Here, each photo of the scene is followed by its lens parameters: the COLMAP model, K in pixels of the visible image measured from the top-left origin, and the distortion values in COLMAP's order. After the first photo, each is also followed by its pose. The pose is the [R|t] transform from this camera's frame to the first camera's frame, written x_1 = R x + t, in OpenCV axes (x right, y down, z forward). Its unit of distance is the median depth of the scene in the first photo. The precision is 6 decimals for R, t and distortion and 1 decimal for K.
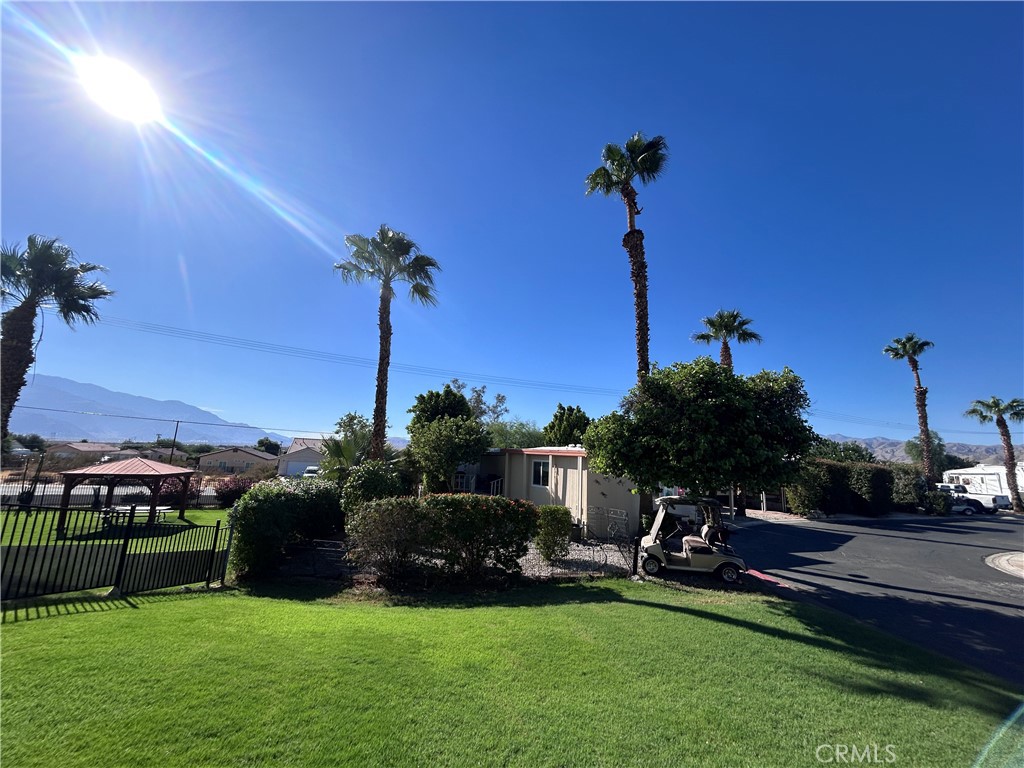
lens RADIAL K [[402.2, 0, 512.0], [0, 402.2, 384.0], [0, 0, 1]] dist [0.000873, 0.000048]
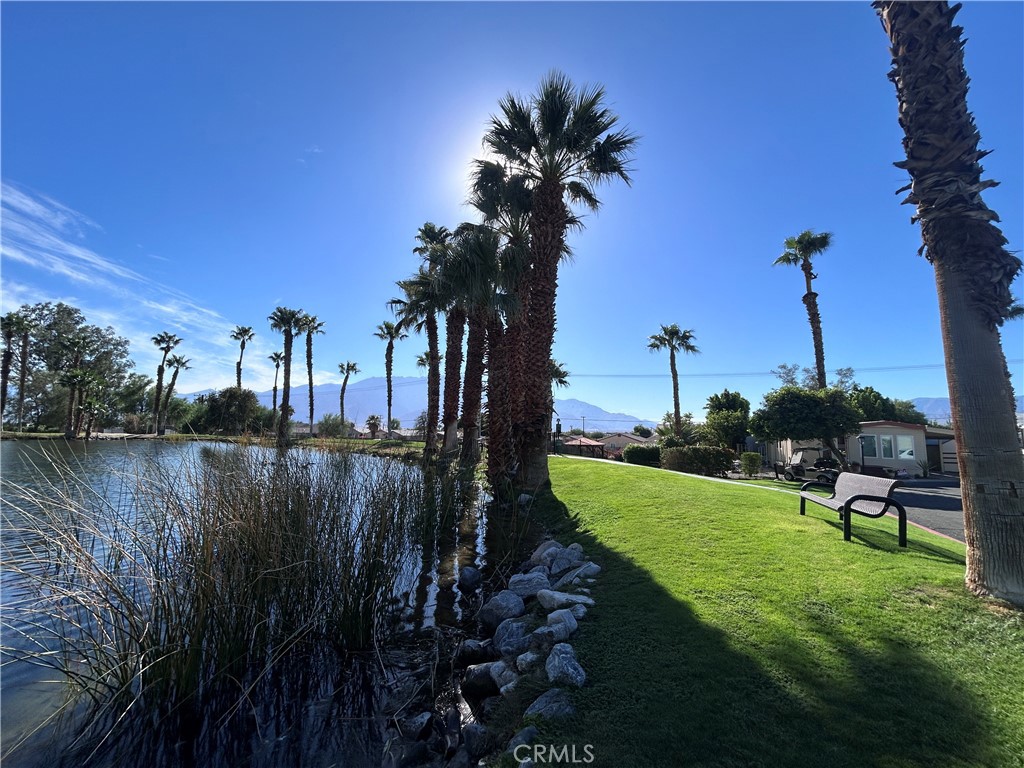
lens RADIAL K [[402.2, 0, 512.0], [0, 402.2, 384.0], [0, 0, 1]] dist [0.000873, 0.000048]
pose [[0.656399, -0.120707, -0.744695, 0.534902], [0.149687, 0.988330, -0.028259, -0.116040], [0.739415, -0.092922, 0.666807, -0.797515]]
